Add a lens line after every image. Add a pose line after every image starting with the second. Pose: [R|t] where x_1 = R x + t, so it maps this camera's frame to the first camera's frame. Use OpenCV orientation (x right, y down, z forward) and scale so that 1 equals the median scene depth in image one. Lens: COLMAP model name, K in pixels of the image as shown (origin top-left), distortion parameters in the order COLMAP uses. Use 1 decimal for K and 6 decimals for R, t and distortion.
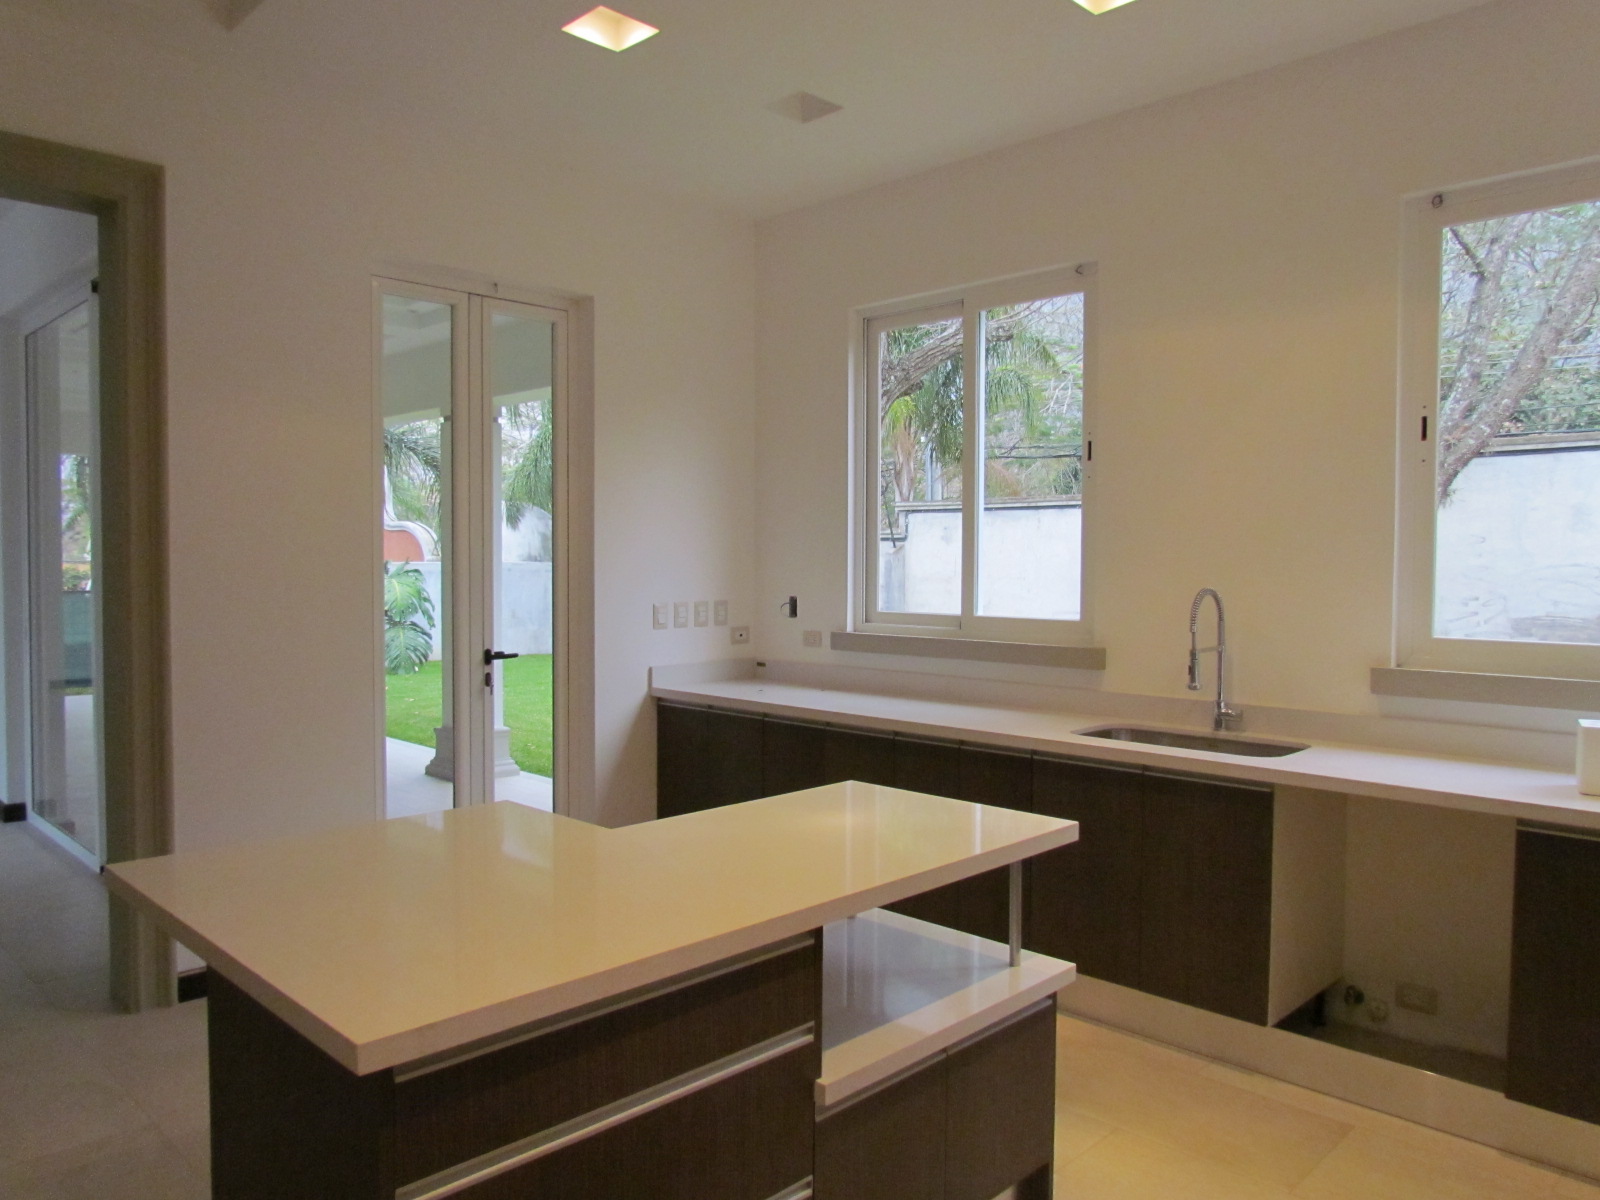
lens RADIAL K [[1135.9, 0, 796.9], [0, 1135.9, 602.1], [0, 0, 1]] dist [-0.037486, 0.014145]
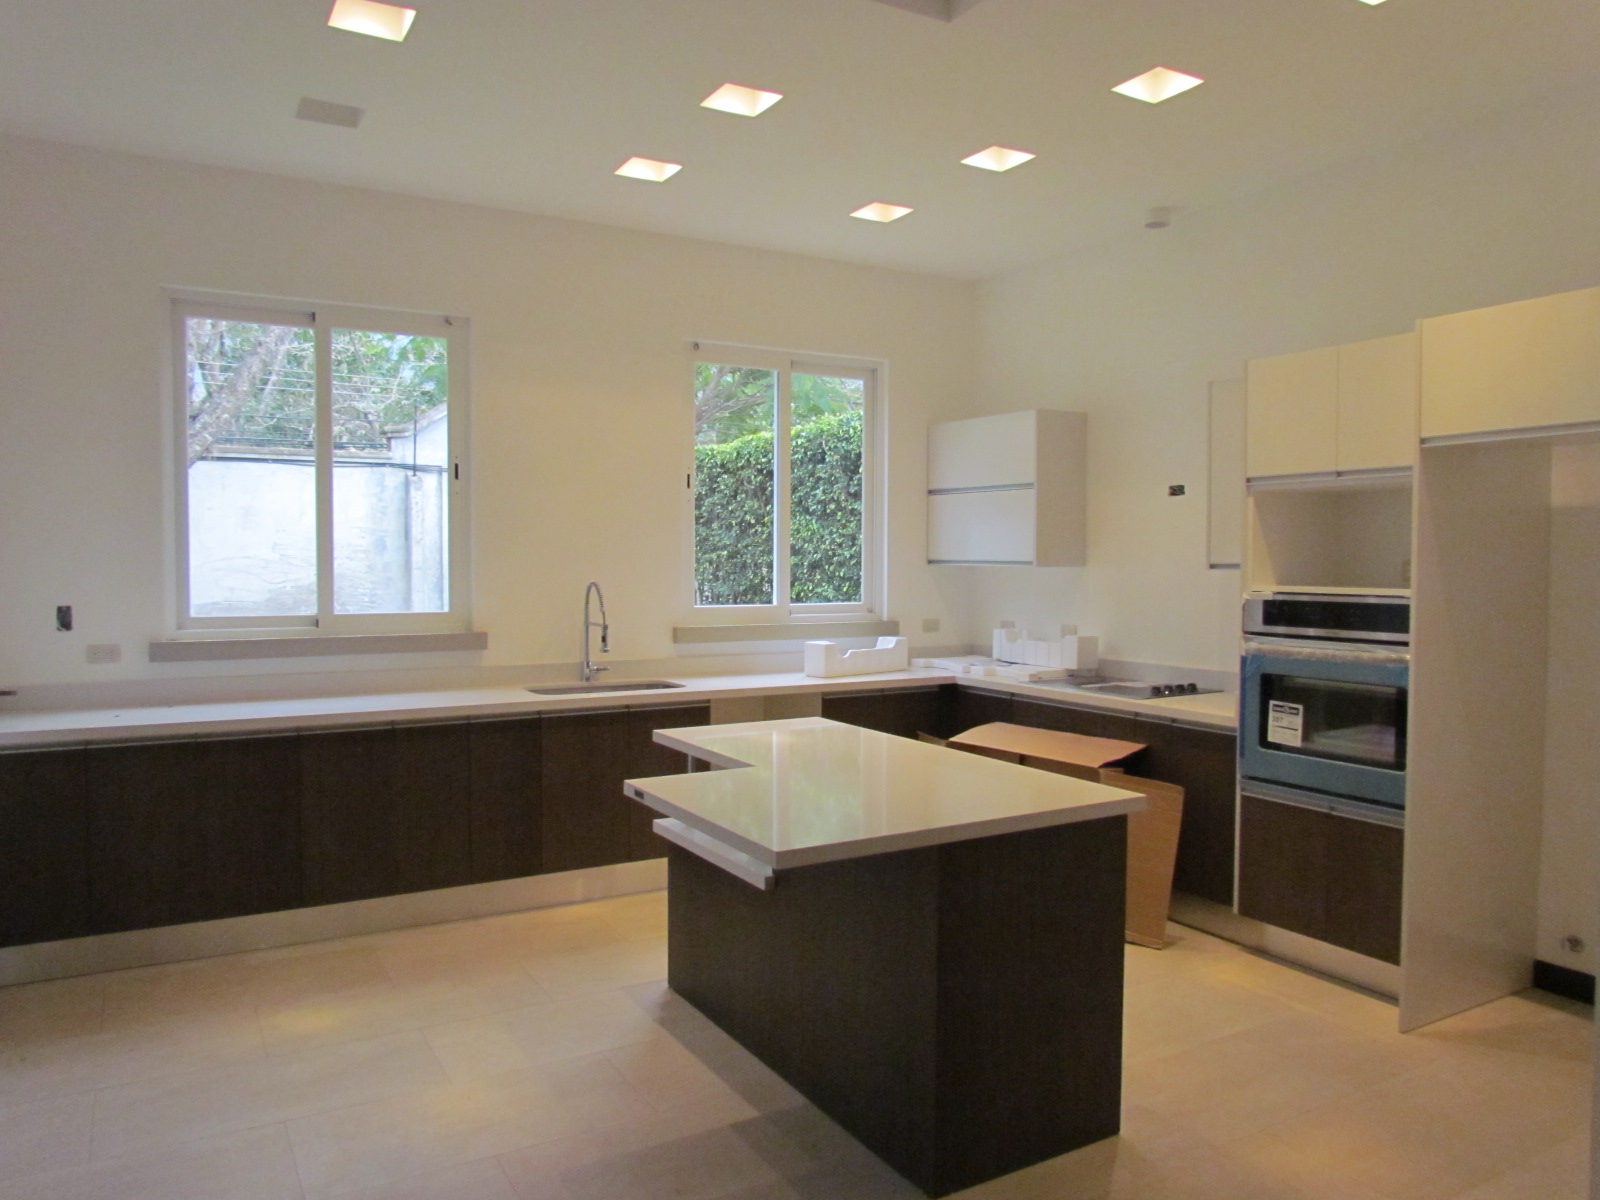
lens RADIAL K [[1135.9, 0, 798.7], [0, 1135.9, 594.4], [0, 0, 1]] dist [-0.037486, 0.014145]
pose [[0.260865, -0.036250, 0.964695, -0.654658], [0.031856, 0.999074, 0.028928, -0.019907], [-0.964850, 0.023186, 0.261778, 0.260588]]
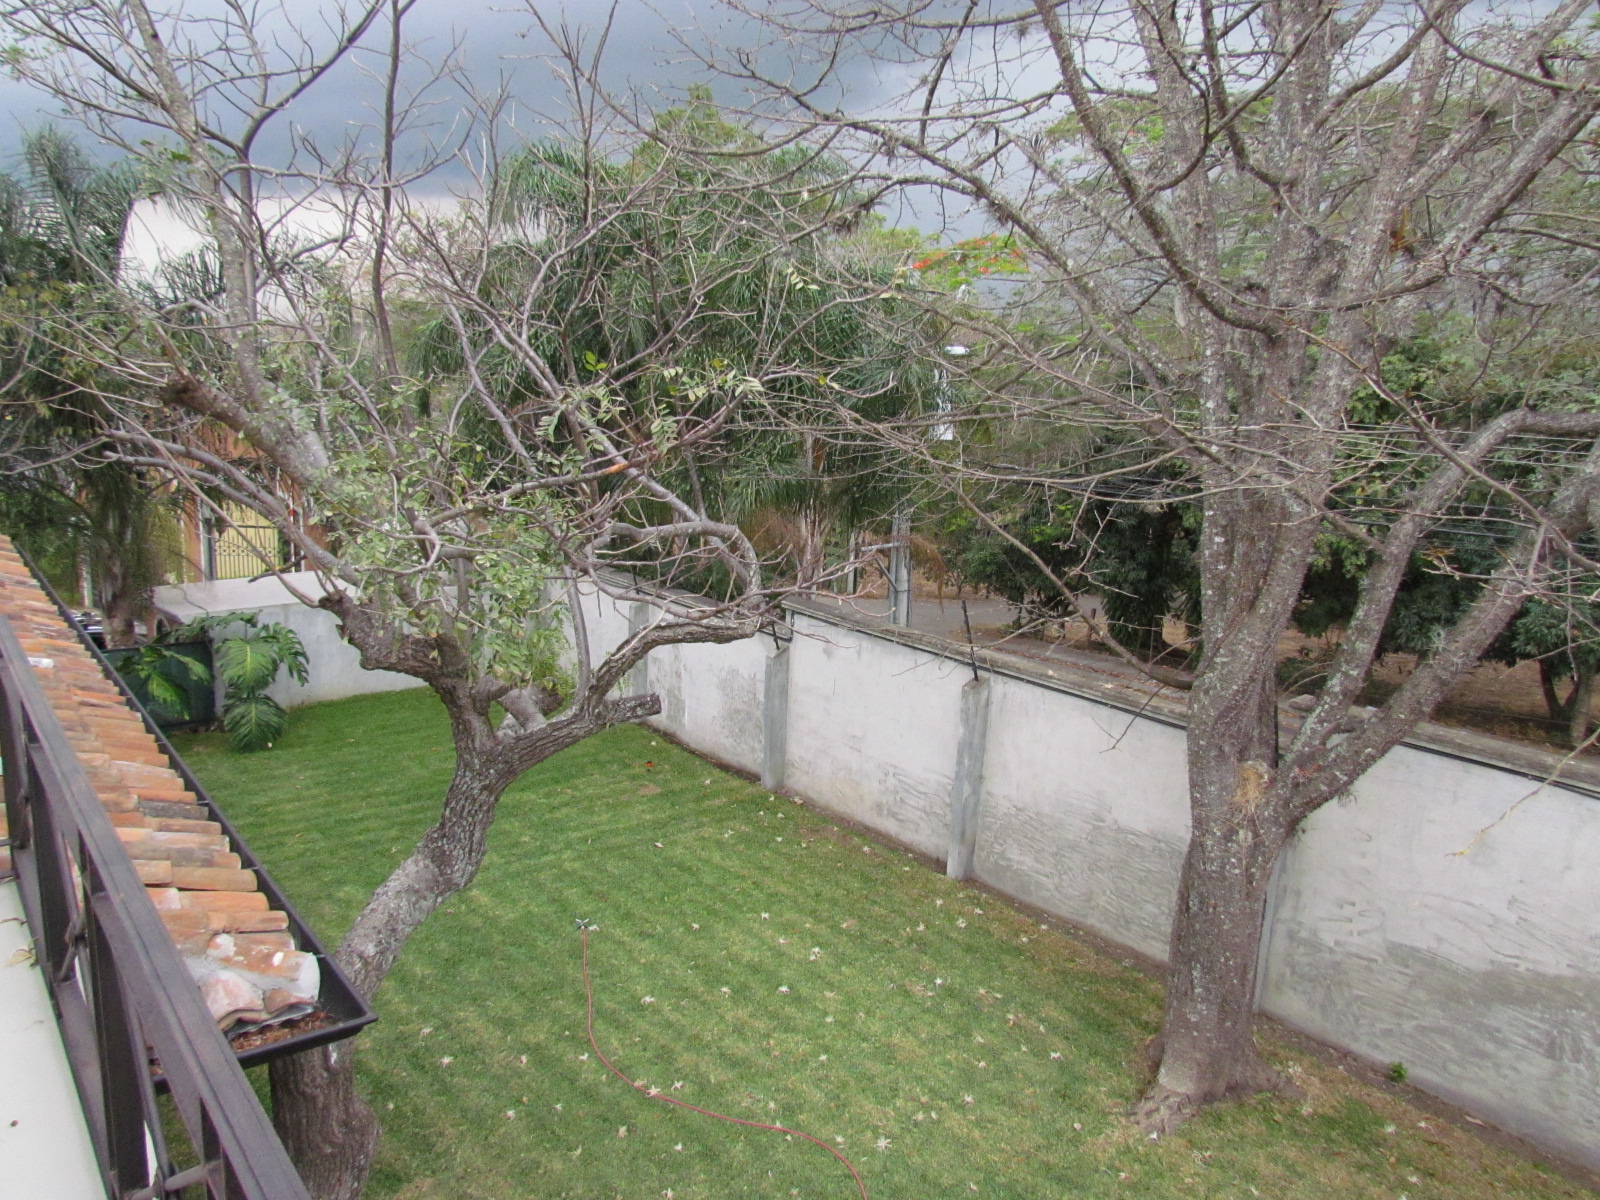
lens RADIAL K [[1135.9, 0, 802.3], [0, 1135.9, 605.0], [0, 0, 1]] dist [-0.037486, 0.014145]
pose [[0.993742, 0.060715, -0.093755, 0.611951], [-0.044681, 0.985361, 0.164523, -0.753561], [0.102371, -0.159304, 0.981907, 0.430925]]
